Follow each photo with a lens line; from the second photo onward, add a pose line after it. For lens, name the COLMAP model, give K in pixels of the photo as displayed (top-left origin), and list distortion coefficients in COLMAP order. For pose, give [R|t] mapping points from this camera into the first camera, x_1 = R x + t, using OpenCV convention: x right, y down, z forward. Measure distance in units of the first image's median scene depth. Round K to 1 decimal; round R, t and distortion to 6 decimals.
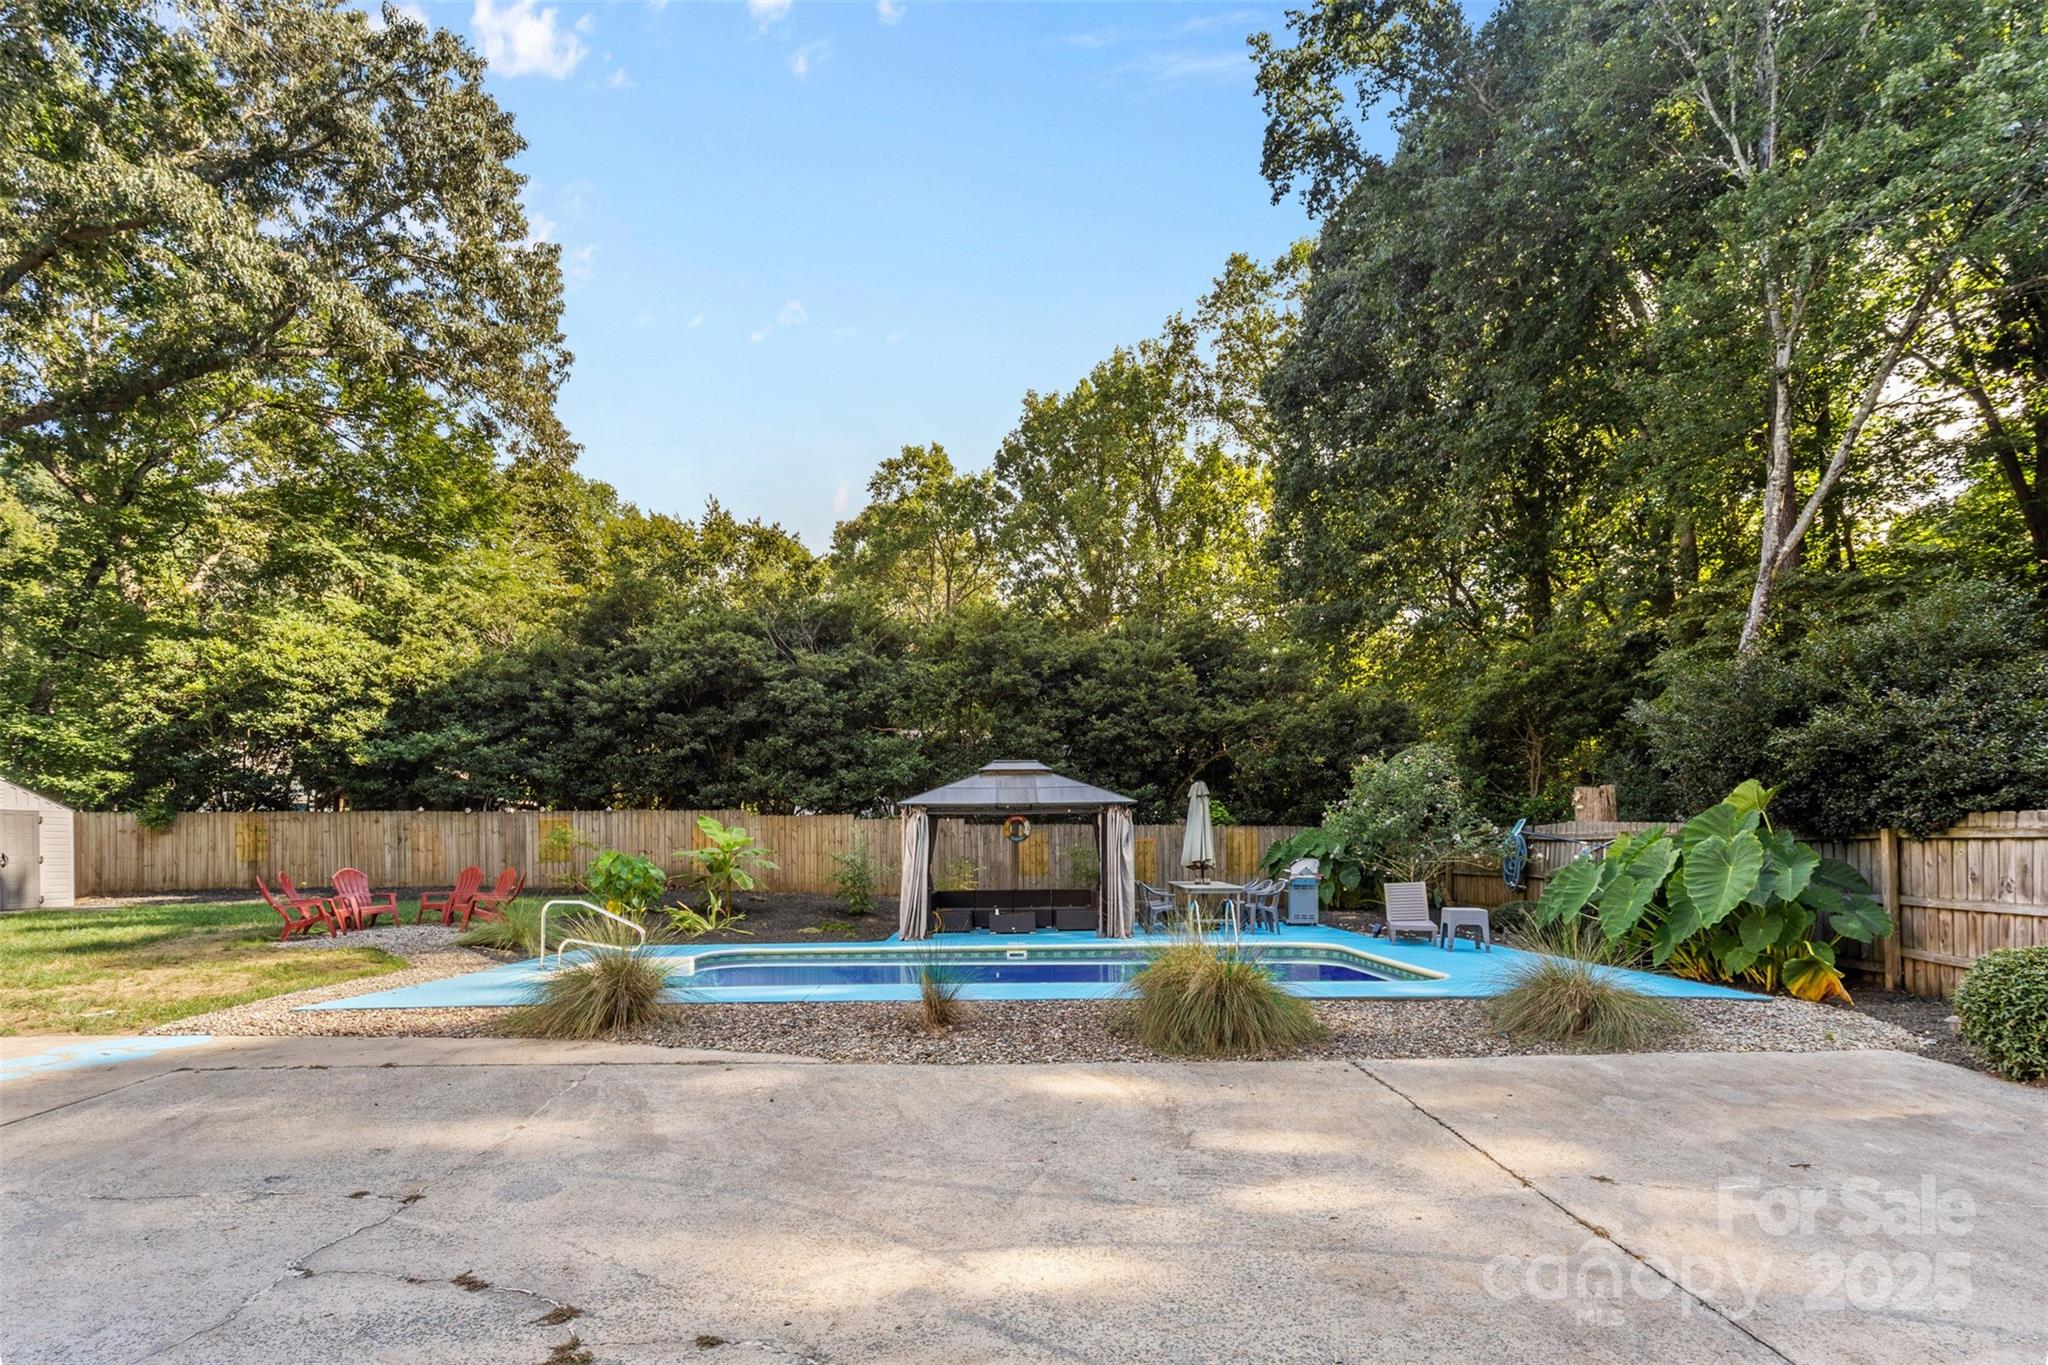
lens RADIAL K [[995.6, 0, 1038.0], [0, 995.6, 854.2], [0, 0, 1]] dist [0.001298, -0.000472]
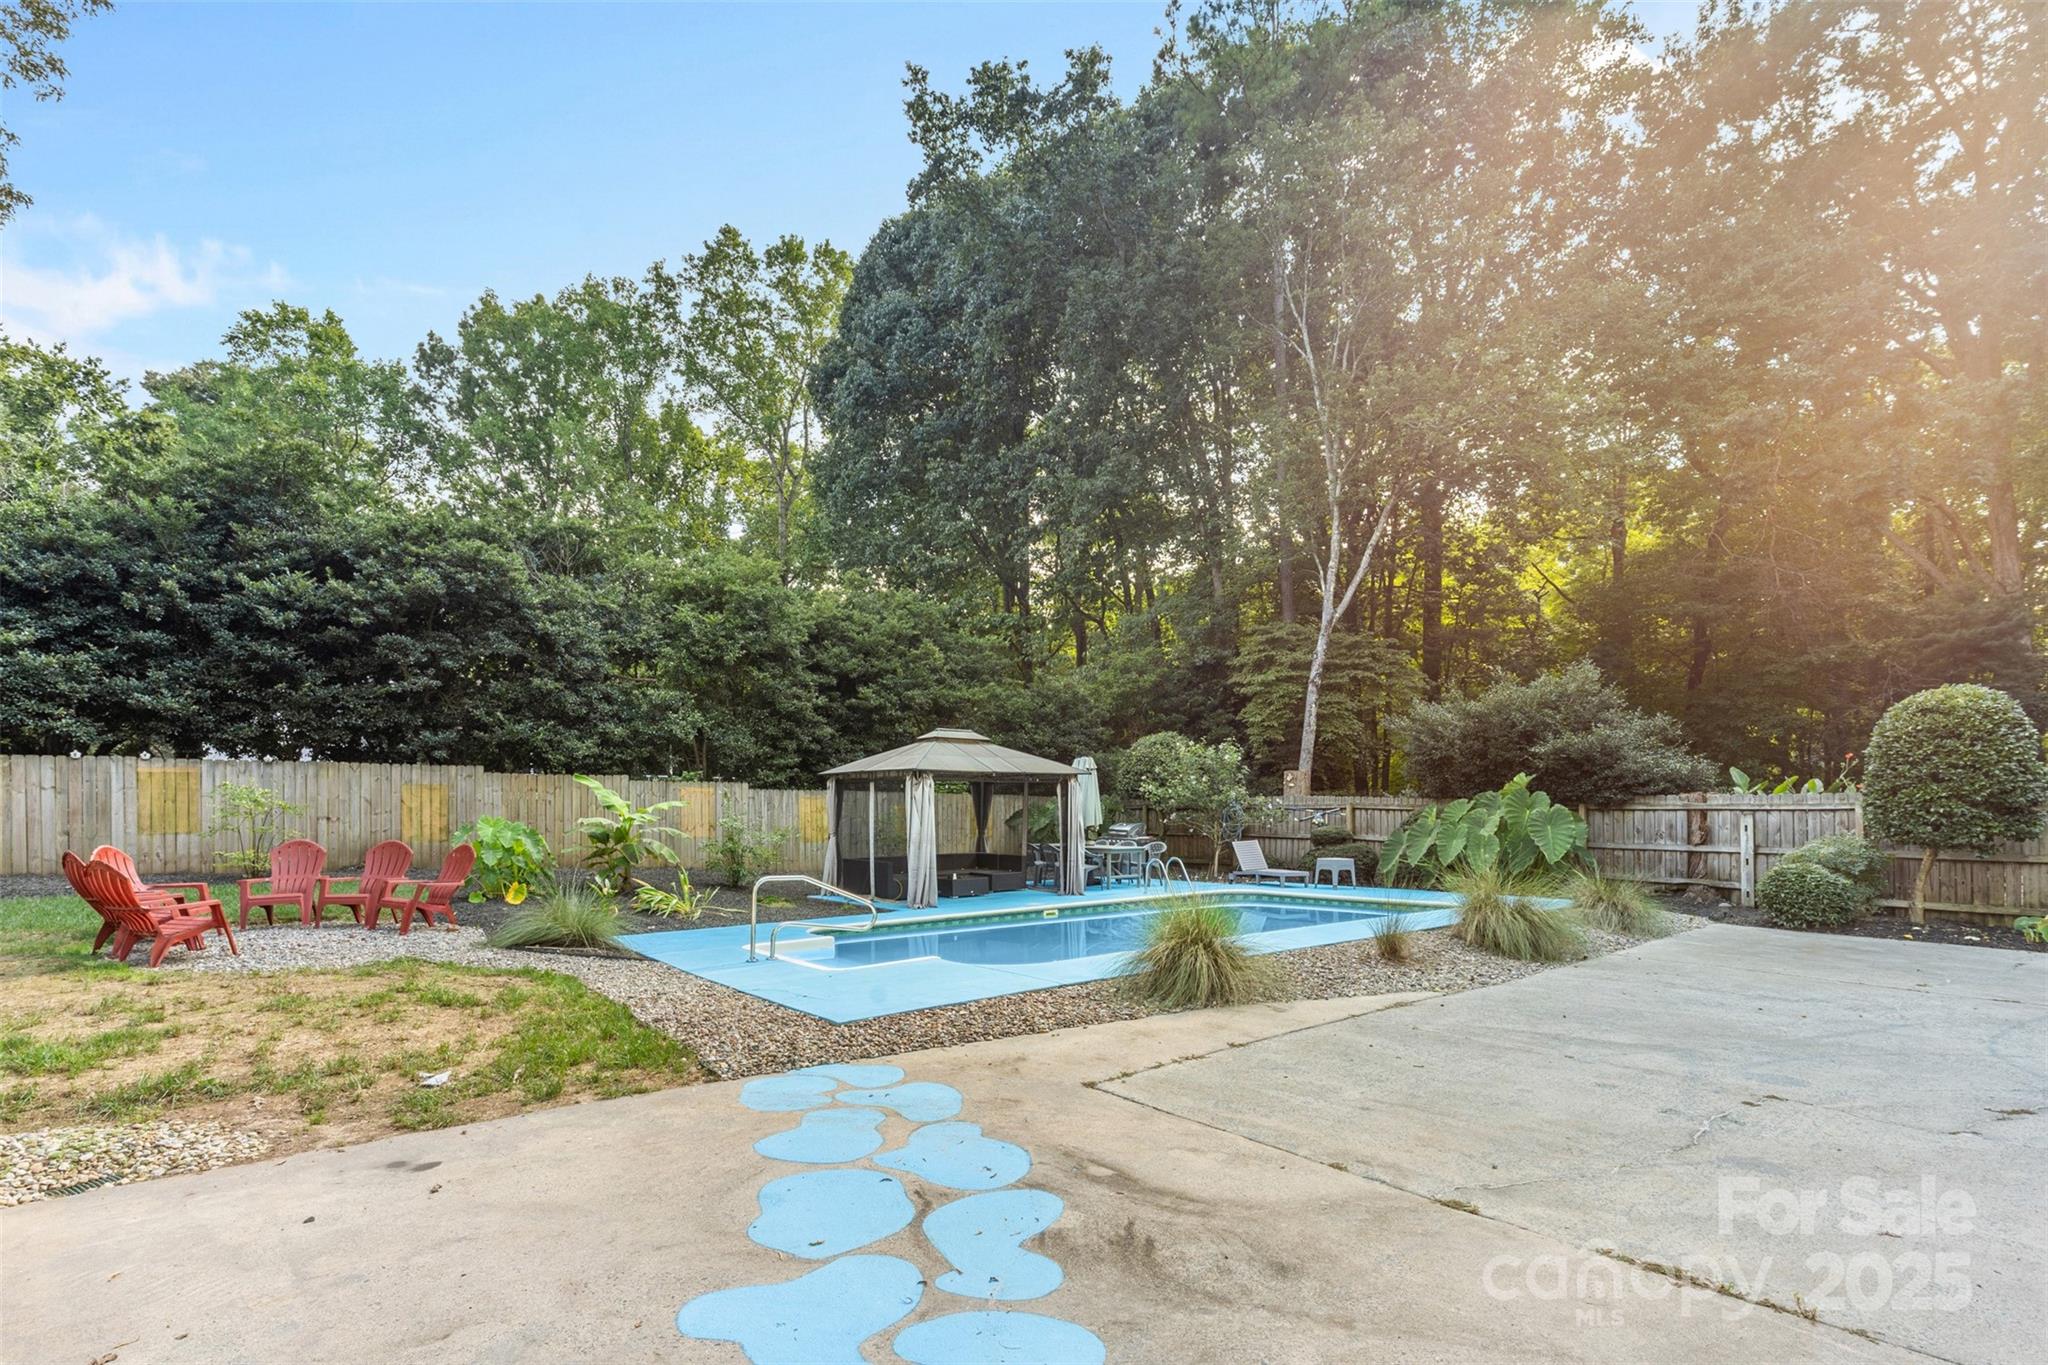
lens RADIAL K [[956.2, 0, 1027.0], [0, 956.2, 819.0], [0, 0, 1]] dist [0.011233, -0.000056]
pose [[0.790995, -0.001576, 0.611820, -0.421645], [0.002830, 0.999995, -0.001083, -0.000002], [-0.611816, 0.002588, 0.790996, 0.127148]]
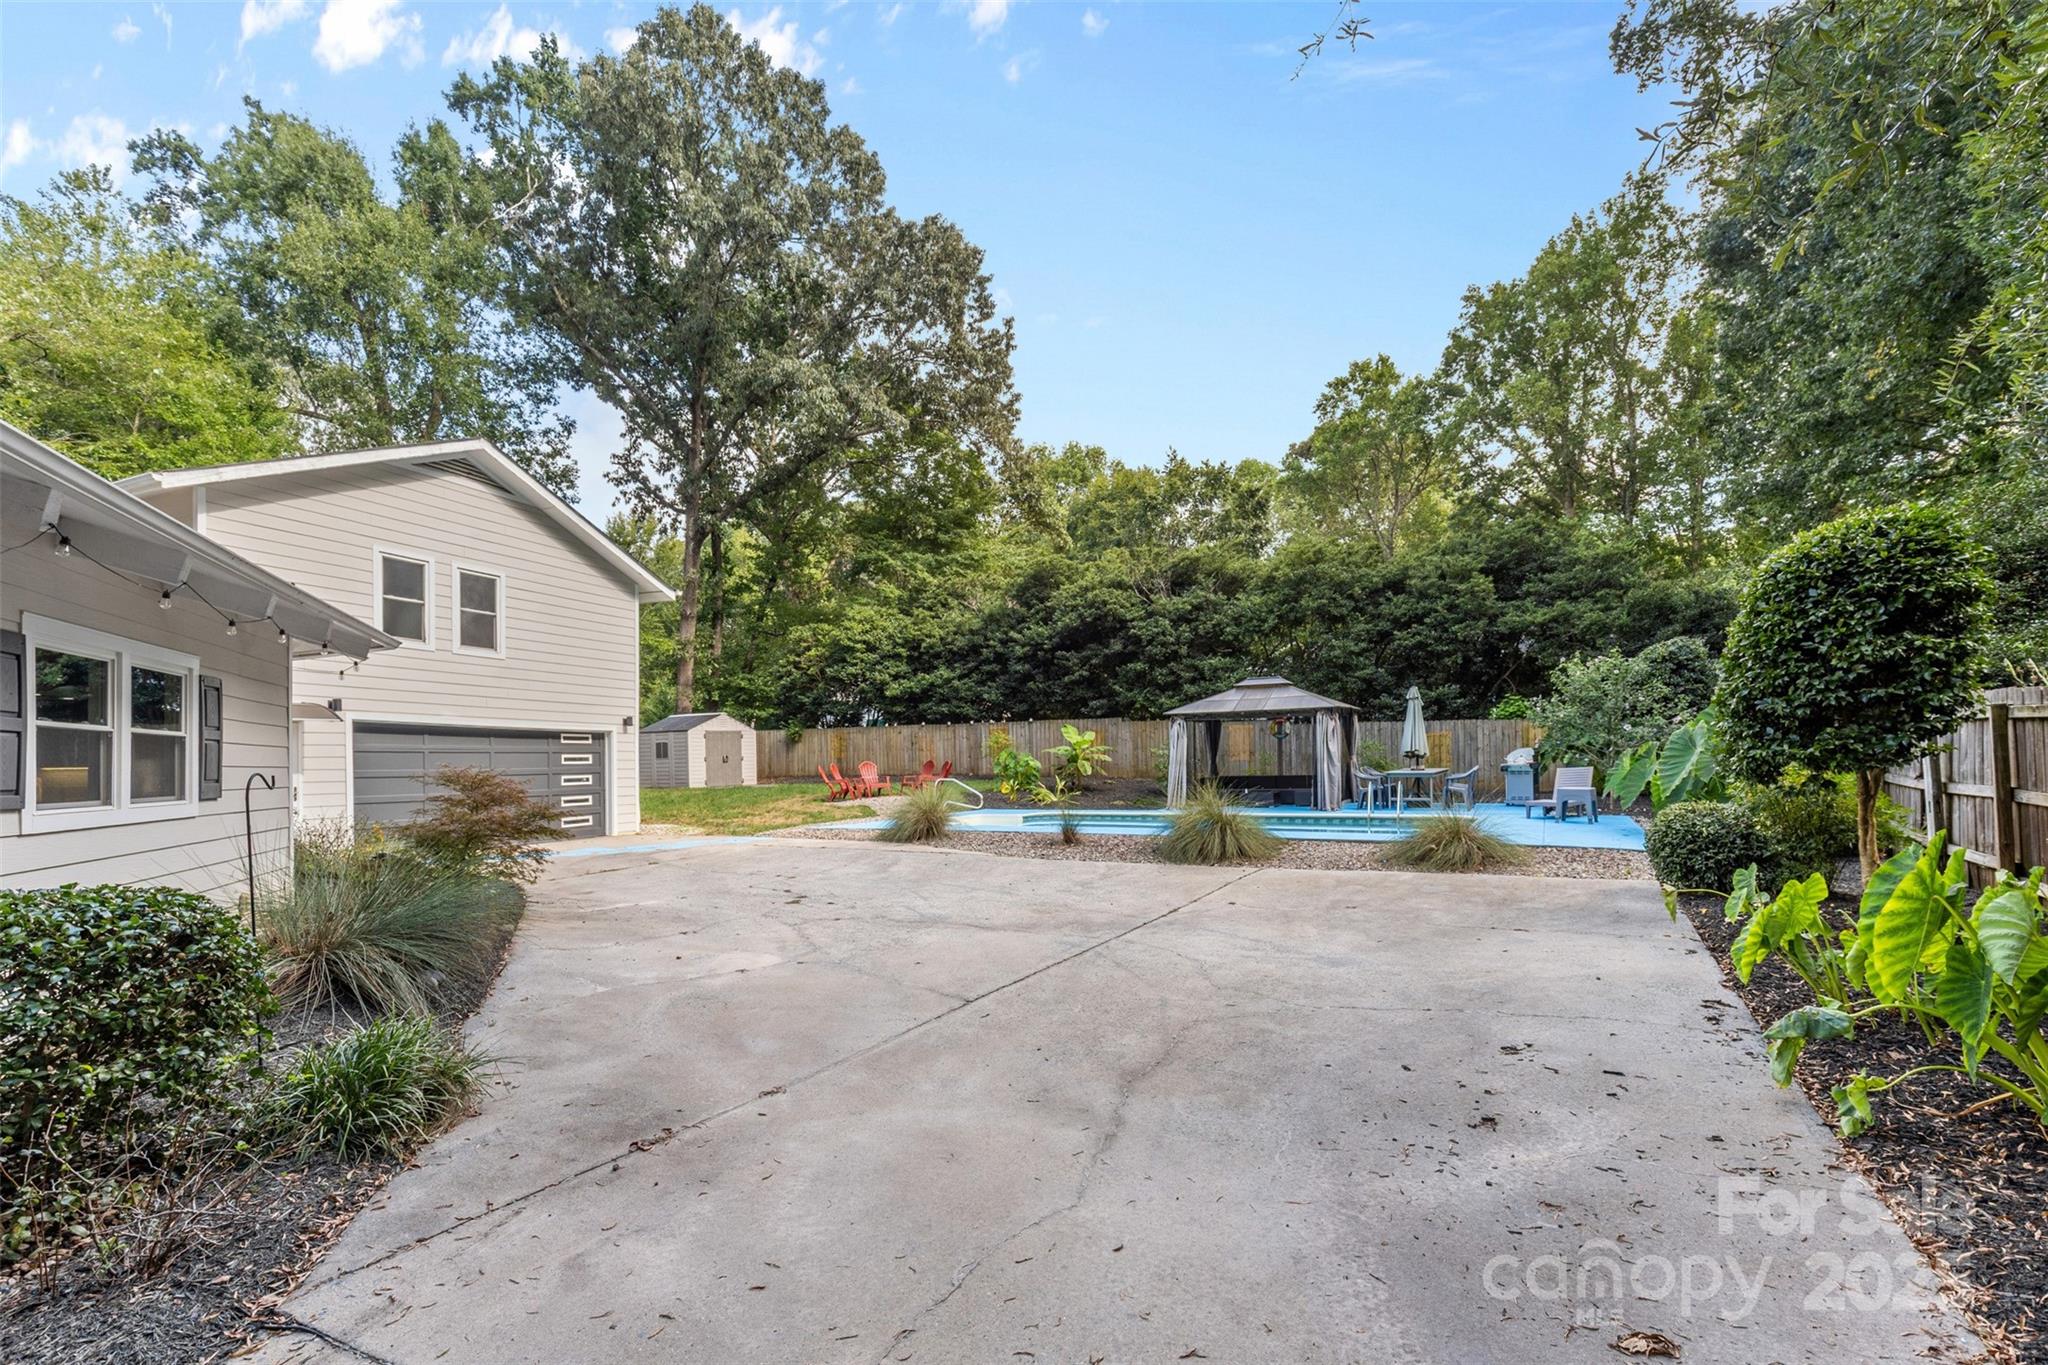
lens RADIAL K [[973.6, 0, 1025.6], [0, 973.6, 739.4], [0, 0, 1]] dist [-0.001886, -0.000239]
pose [[0.862309, -0.018020, -0.506061, 0.265340], [0.012239, 0.999816, -0.014747, 0.002675], [0.506234, 0.006523, 0.862371, -0.203985]]
